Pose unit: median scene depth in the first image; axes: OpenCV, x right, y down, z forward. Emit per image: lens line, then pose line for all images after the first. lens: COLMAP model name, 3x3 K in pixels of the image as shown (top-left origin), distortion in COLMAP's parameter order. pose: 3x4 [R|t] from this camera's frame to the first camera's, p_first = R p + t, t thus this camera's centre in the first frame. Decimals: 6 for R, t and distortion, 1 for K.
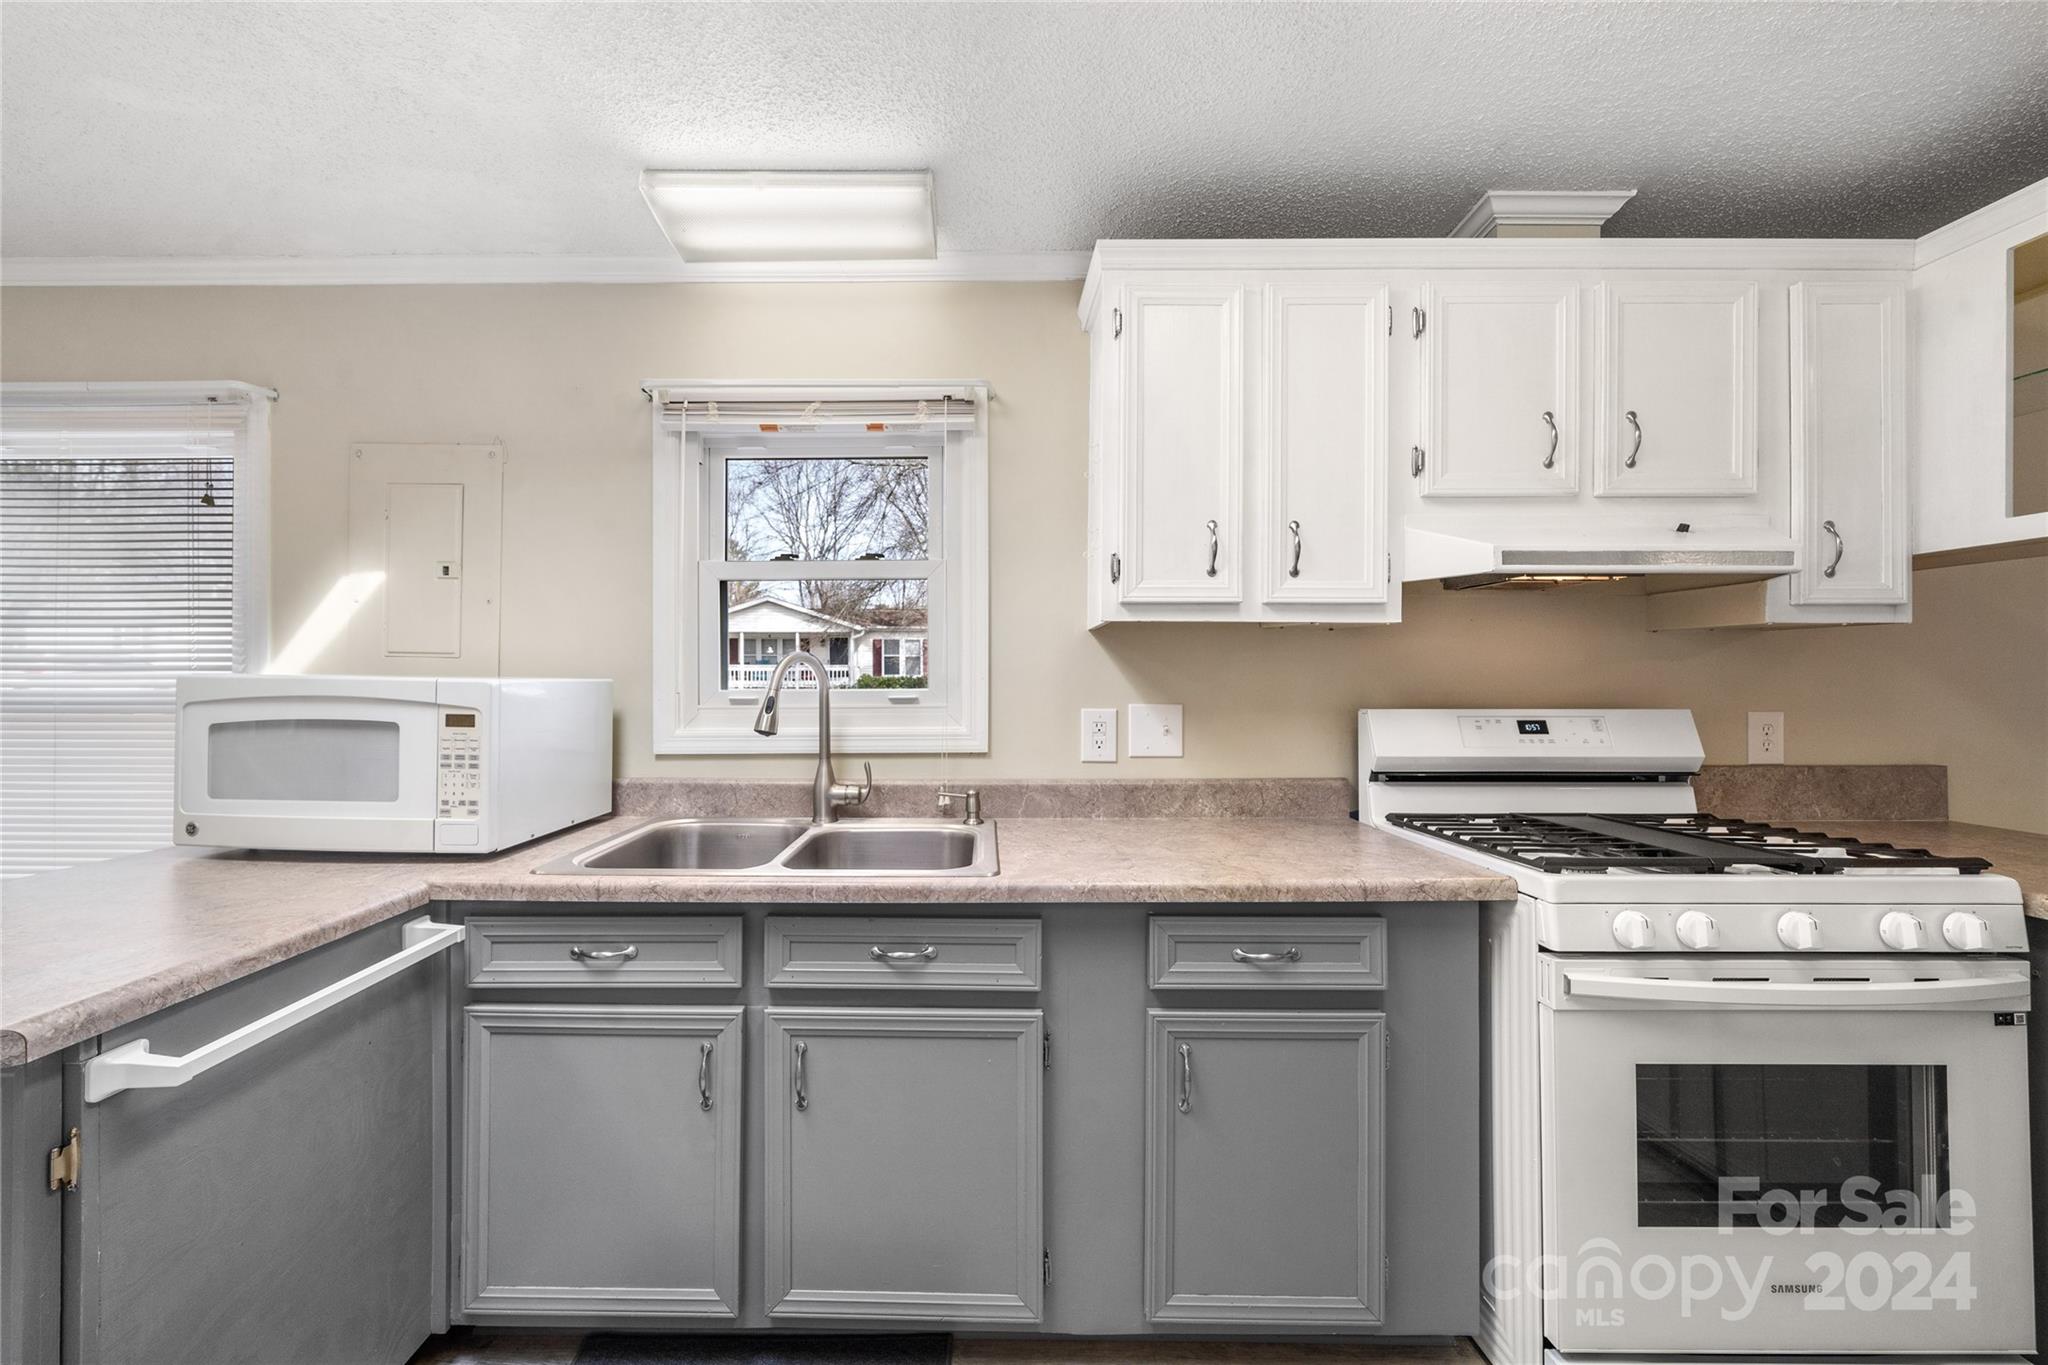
lens RADIAL K [[777.4, 0, 975.4], [0, 777.4, 677.6], [0, 0, 1]] dist [-0.005746, 0.000727]
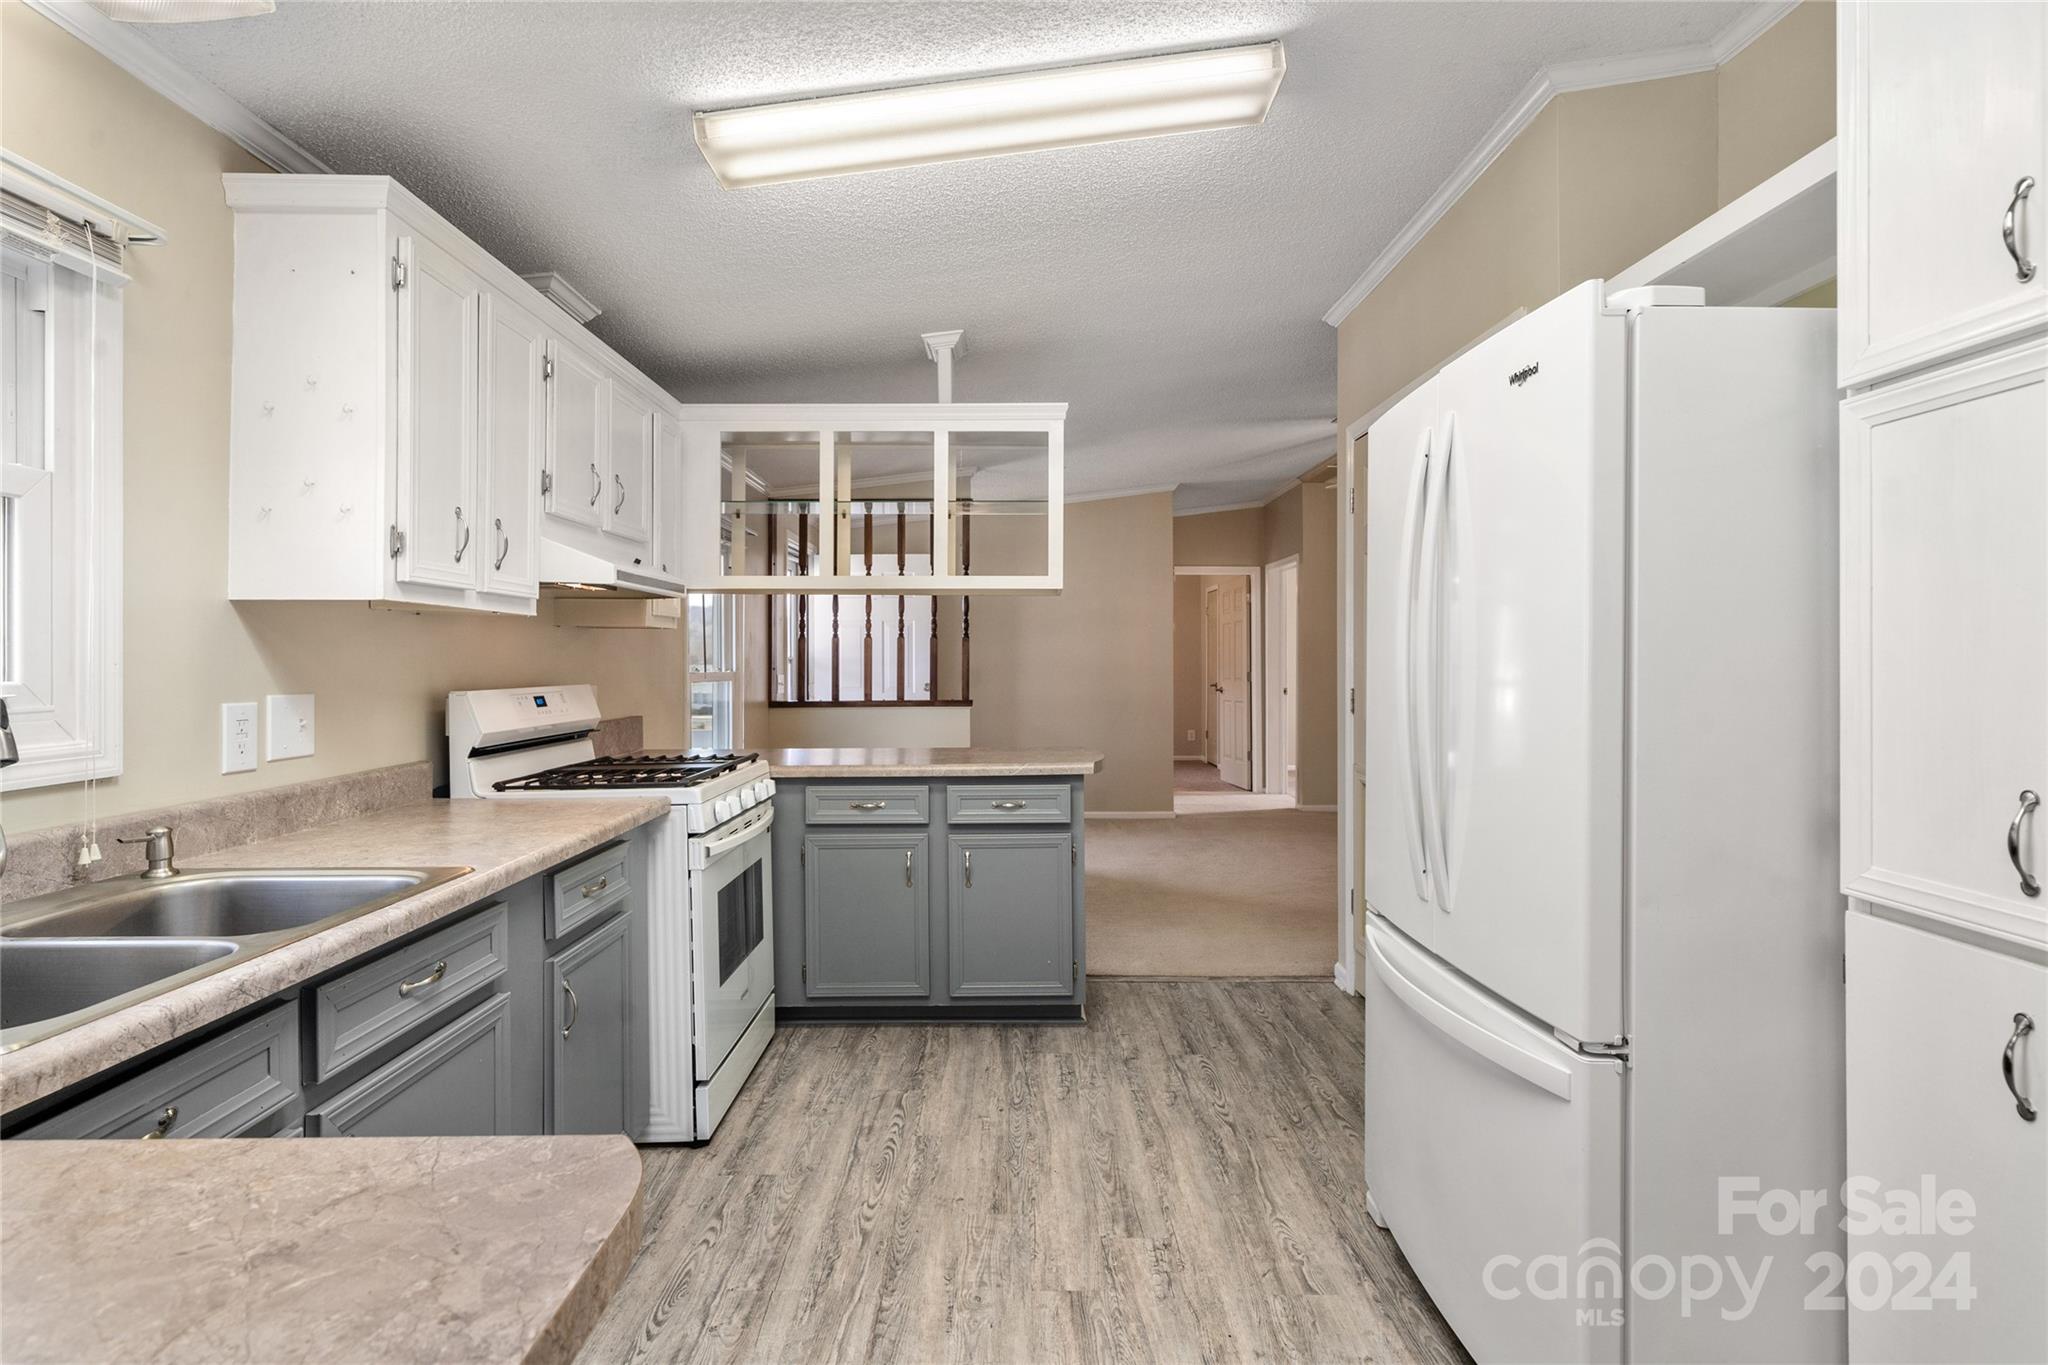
lens RADIAL K [[1029.4, 0, 1026.9], [0, 1029.4, 663.8], [0, 0, 1]] dist [0.018877, -0.001104]
pose [[-0.027847, -0.003469, 0.999606, -1.018195], [-0.002554, 0.999991, 0.003399, -0.004738], [-0.999609, -0.002458, -0.027855, 0.281883]]
